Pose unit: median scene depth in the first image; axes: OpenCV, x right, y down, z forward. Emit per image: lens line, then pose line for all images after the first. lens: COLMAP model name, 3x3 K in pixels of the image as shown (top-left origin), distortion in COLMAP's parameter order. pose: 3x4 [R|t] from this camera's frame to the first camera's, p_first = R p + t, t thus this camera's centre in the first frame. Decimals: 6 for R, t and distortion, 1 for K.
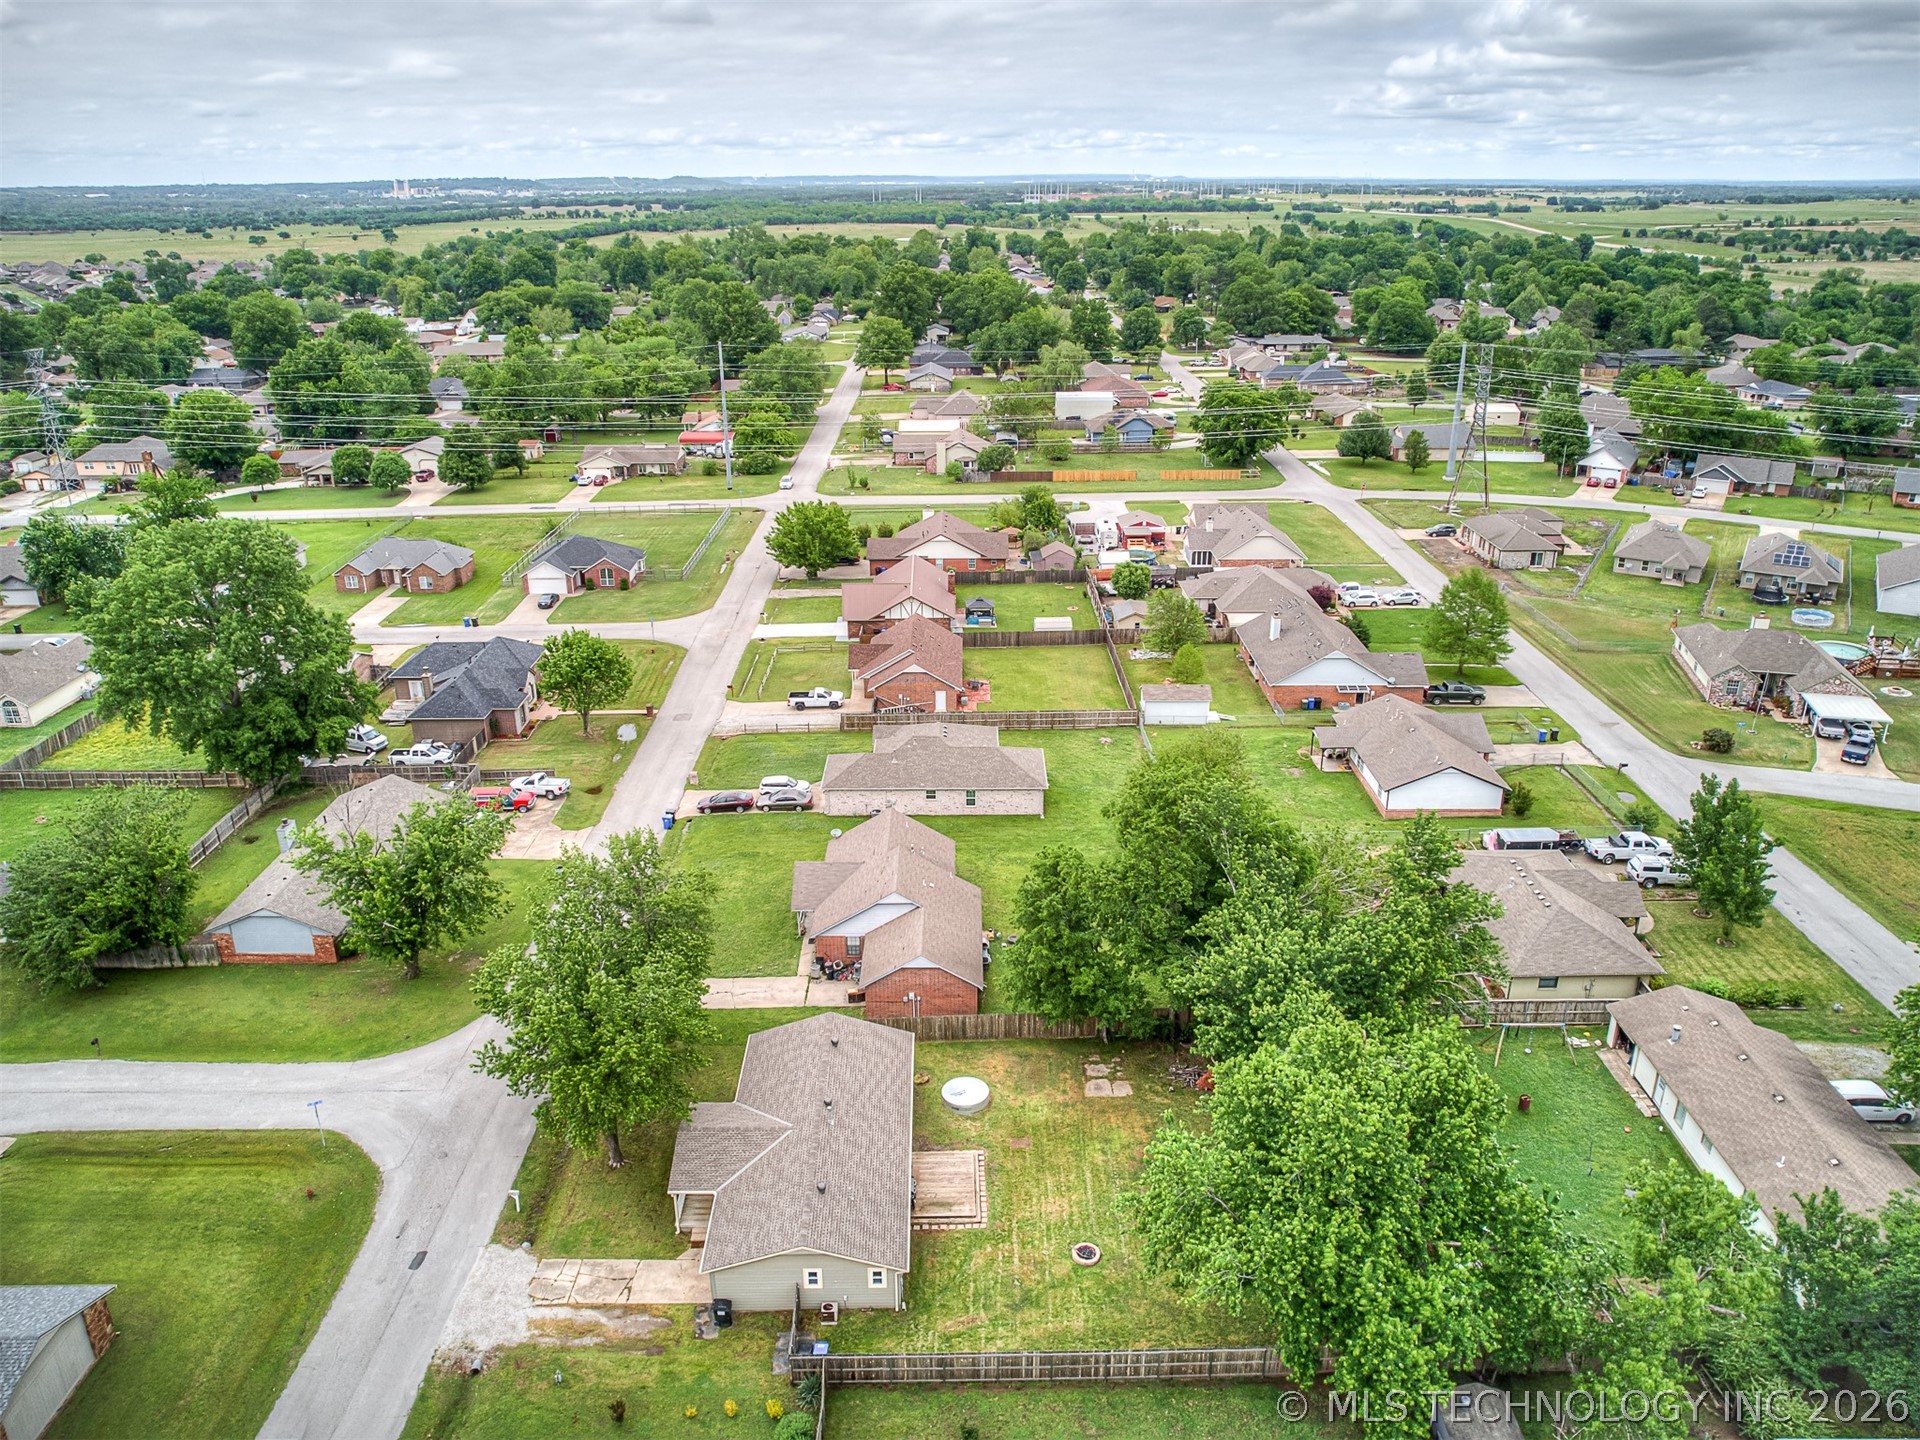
lens RADIAL K [[1379.1, 0, 953.3], [0, 1379.1, 730.2], [0, 0, 1]] dist [-0.078985, 0.068236]
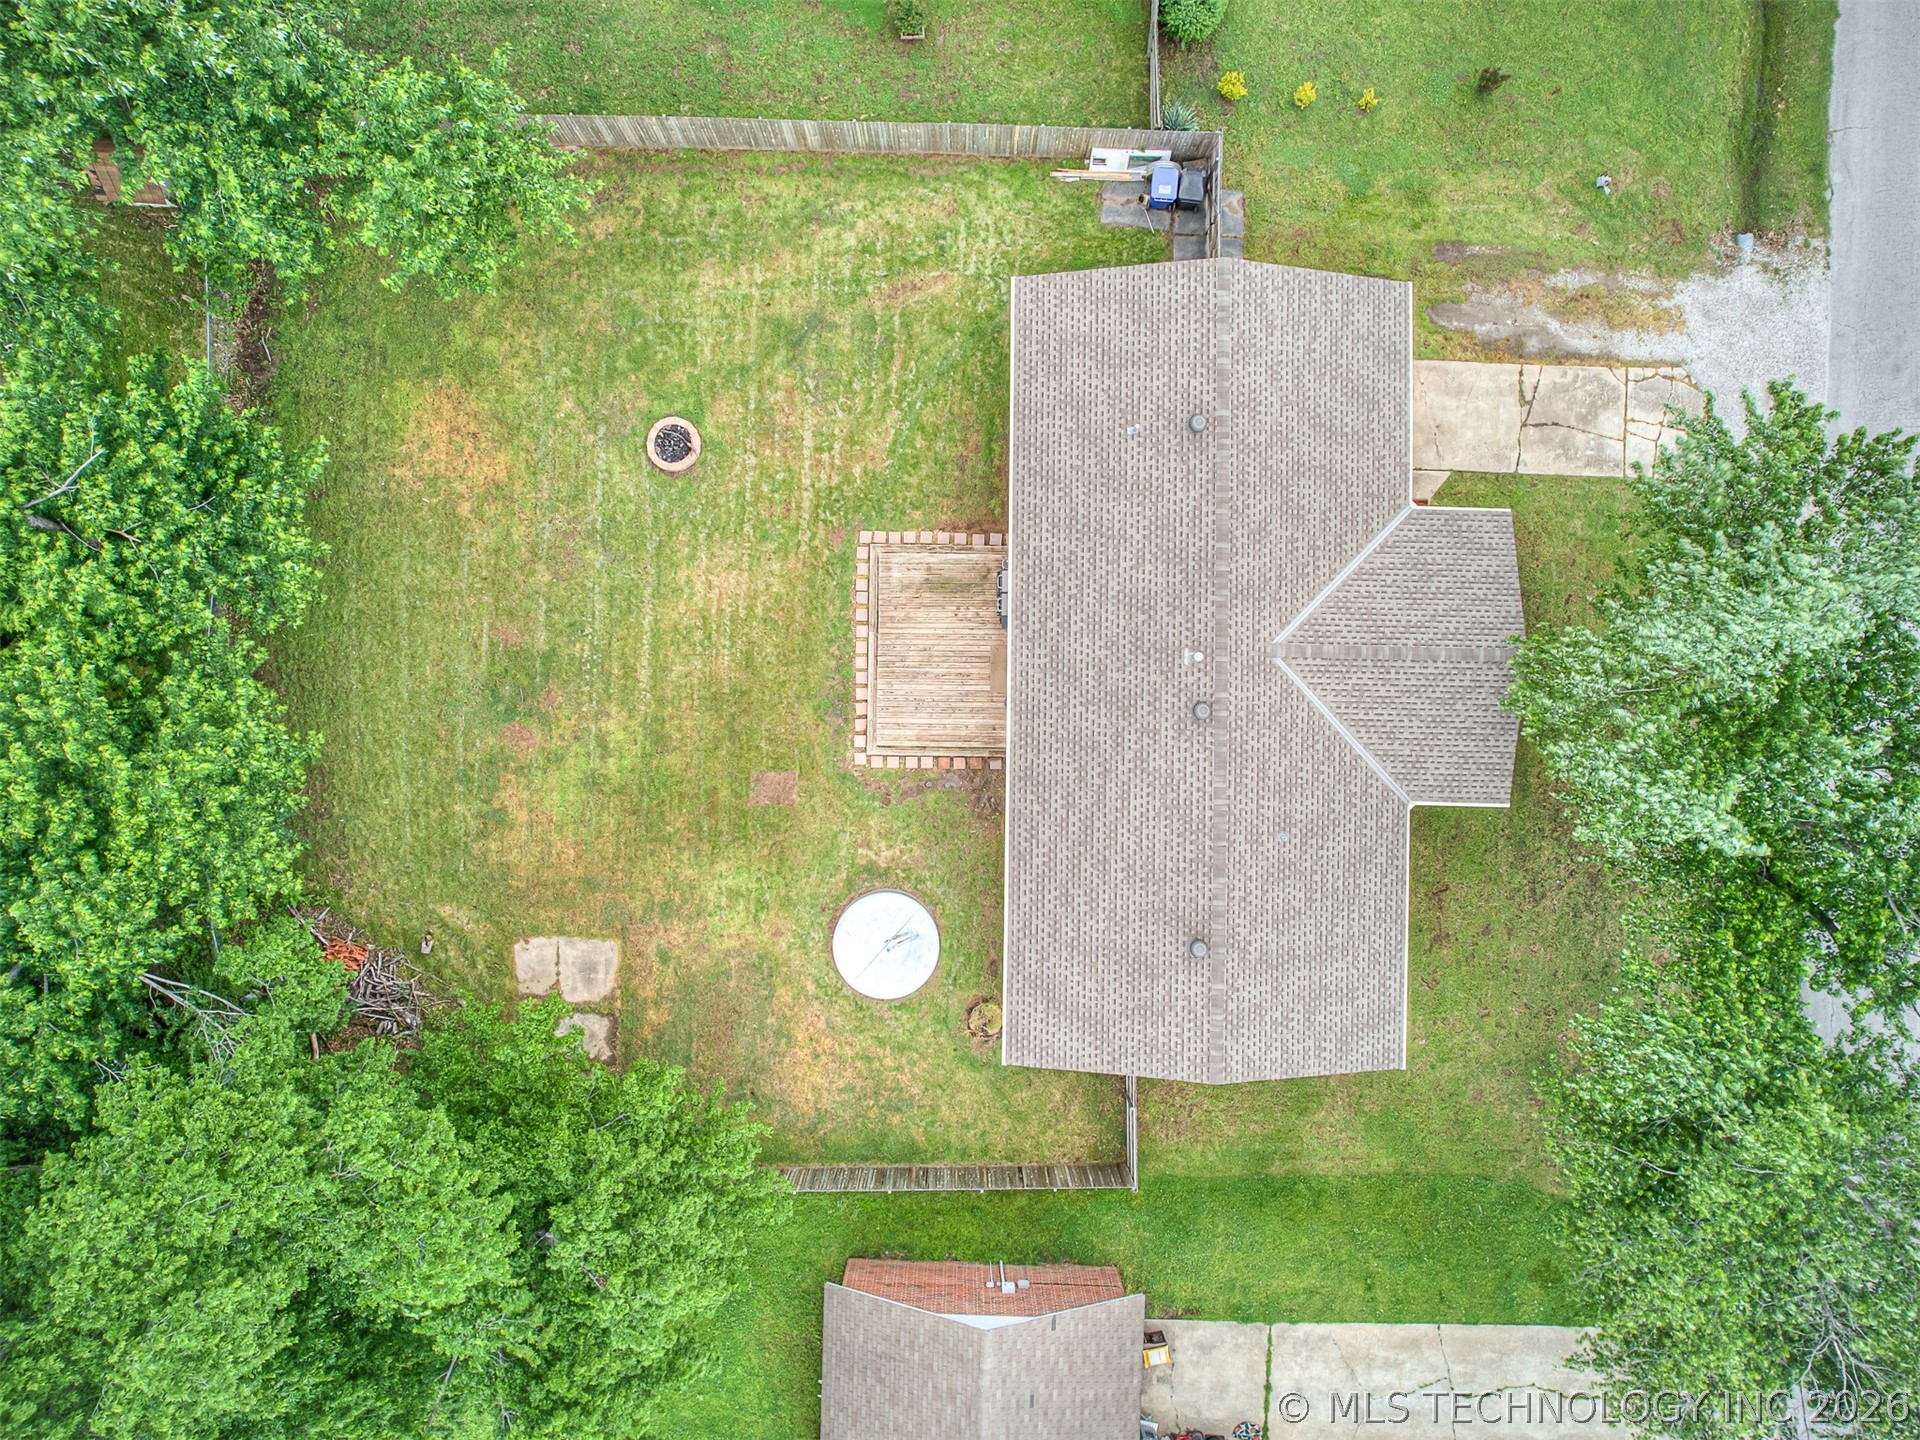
lens RADIAL K [[1379.0, 0, 960.0], [0, 1379.0, 720.0], [0, 0, 1]] dist [-0.075516, 0.062520]
pose [[-0.999556, -0.026087, 0.014430, -0.011576], [0.022926, -0.363269, 0.931402, -0.072176], [-0.019055, 0.931319, 0.363706, 0.449765]]
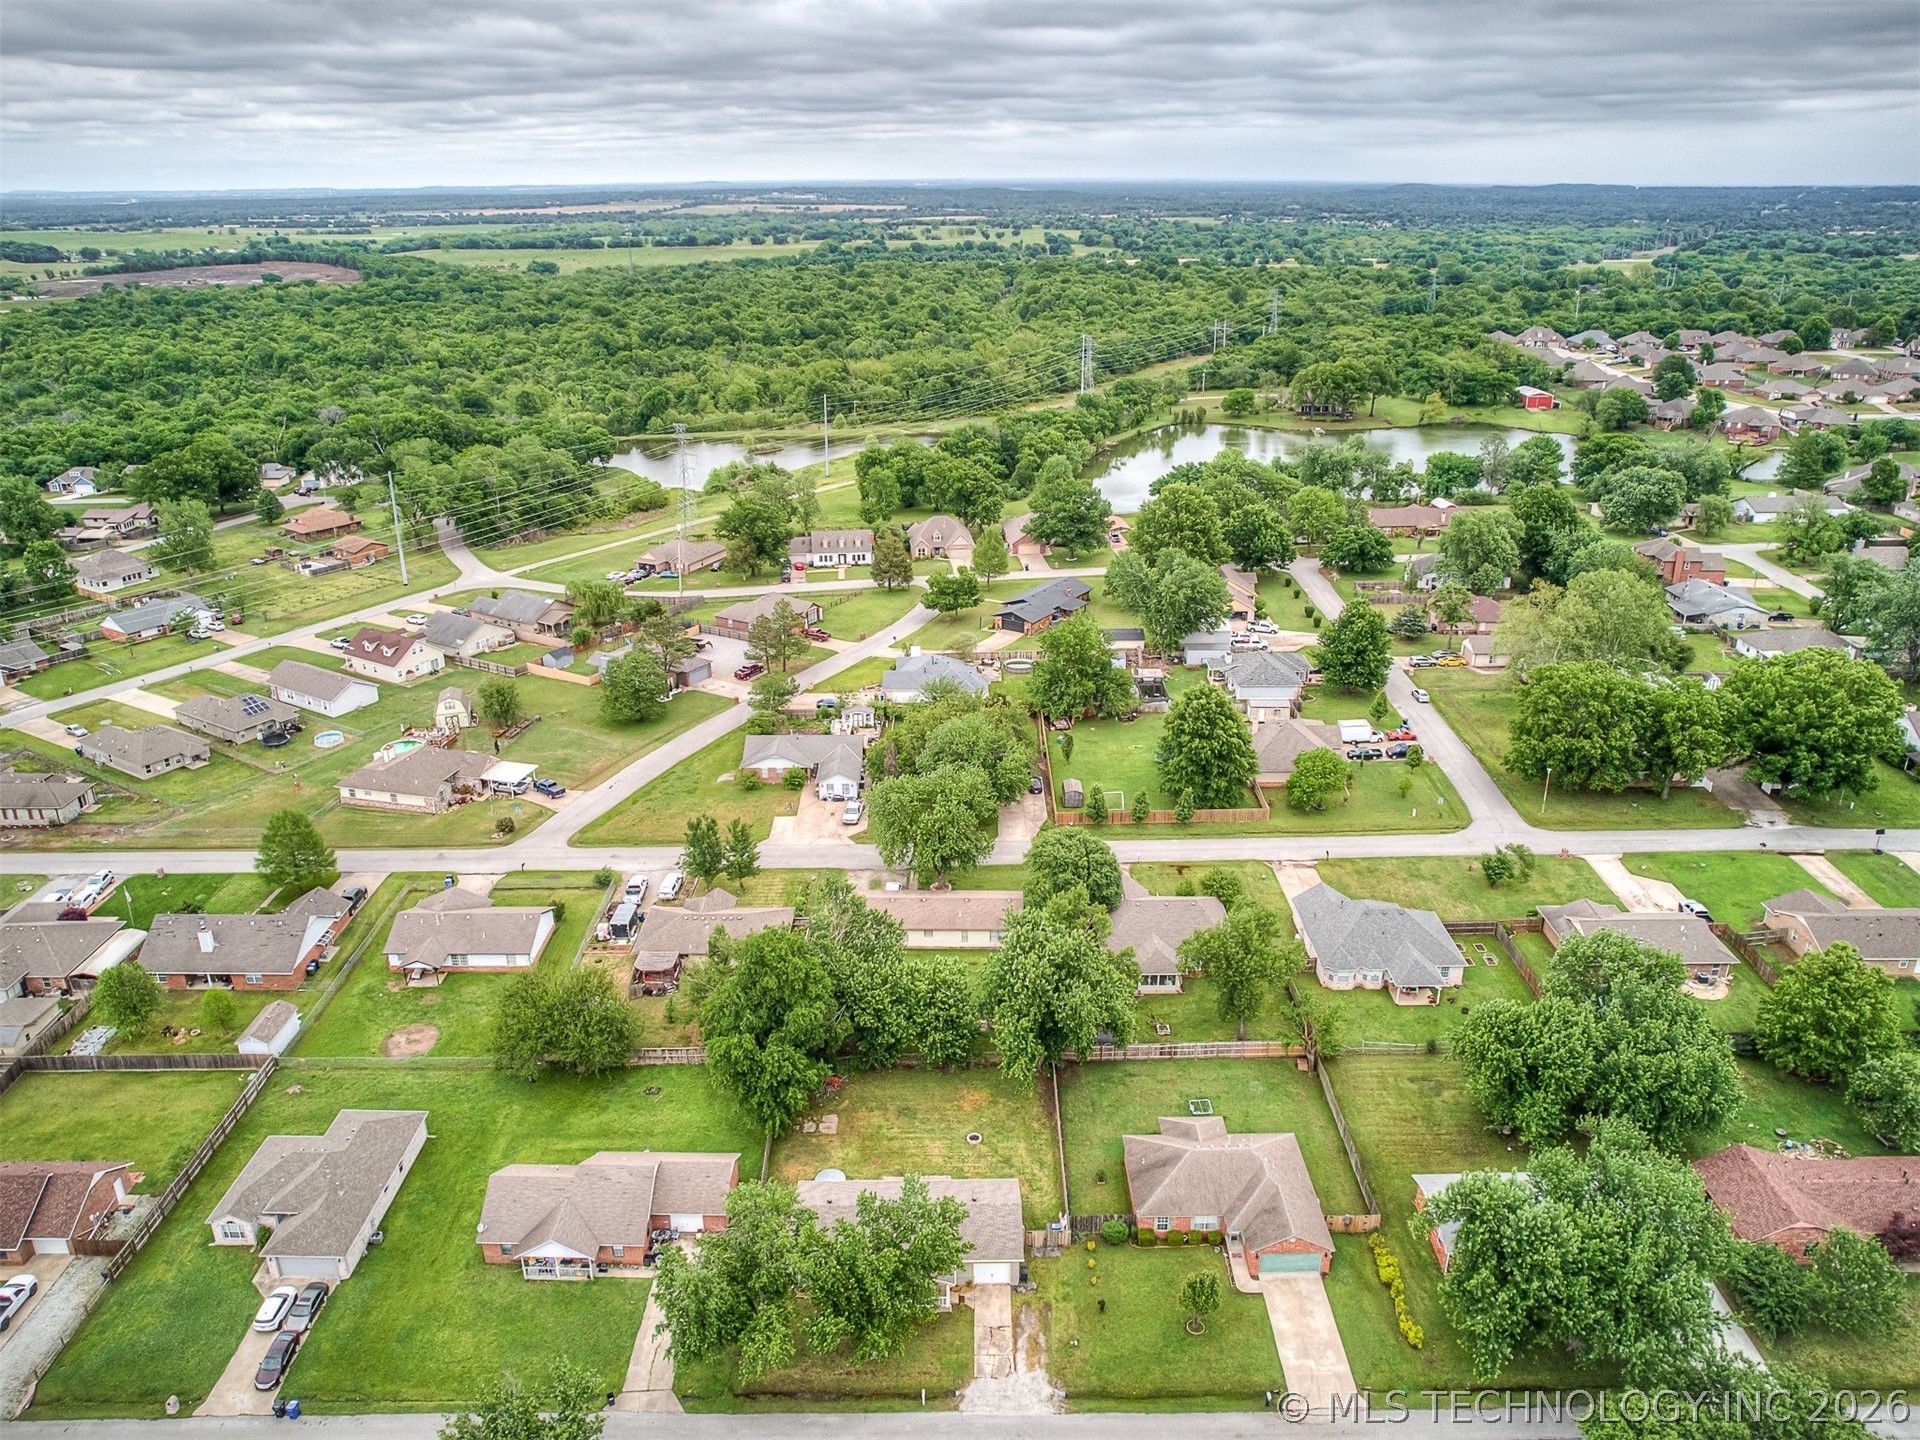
lens RADIAL K [[1380.2, 0, 957.2], [0, 1380.2, 712.9], [0, 0, 1]] dist [-0.073675, 0.060182]
pose [[0.008372, -0.360733, 0.932631, -0.720288], [0.383405, 0.862543, 0.330182, -0.373949], [-0.923543, 0.354811, 0.145528, 0.268751]]
